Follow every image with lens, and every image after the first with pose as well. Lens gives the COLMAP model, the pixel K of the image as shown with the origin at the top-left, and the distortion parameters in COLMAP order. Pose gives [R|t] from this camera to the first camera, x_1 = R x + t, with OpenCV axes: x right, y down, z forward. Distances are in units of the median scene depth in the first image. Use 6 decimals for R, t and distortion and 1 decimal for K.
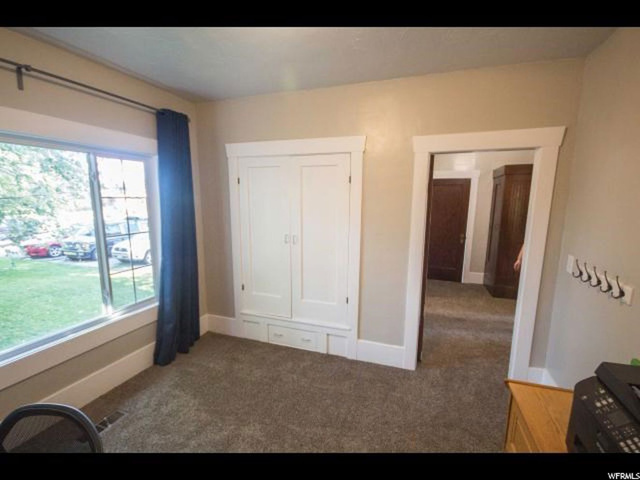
lens RADIAL K [[298.6, 0, 315.9], [0, 298.6, 246.8], [0, 0, 1]] dist [-0.001662, -0.000652]
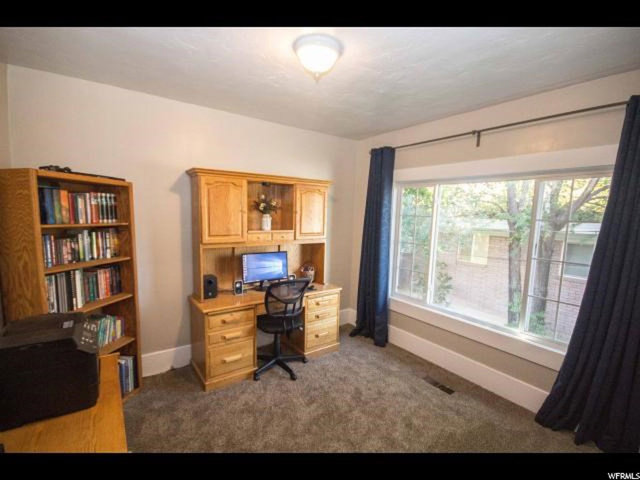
lens RADIAL K [[298.6, 0, 315.9], [0, 298.6, 246.8], [0, 0, 1]] dist [-0.001662, -0.000652]
pose [[-0.556399, 0.071606, -0.827824, 0.496852], [-0.171927, 0.964798, 0.199011, -0.132173], [0.812934, 0.253055, -0.524501, 0.839290]]
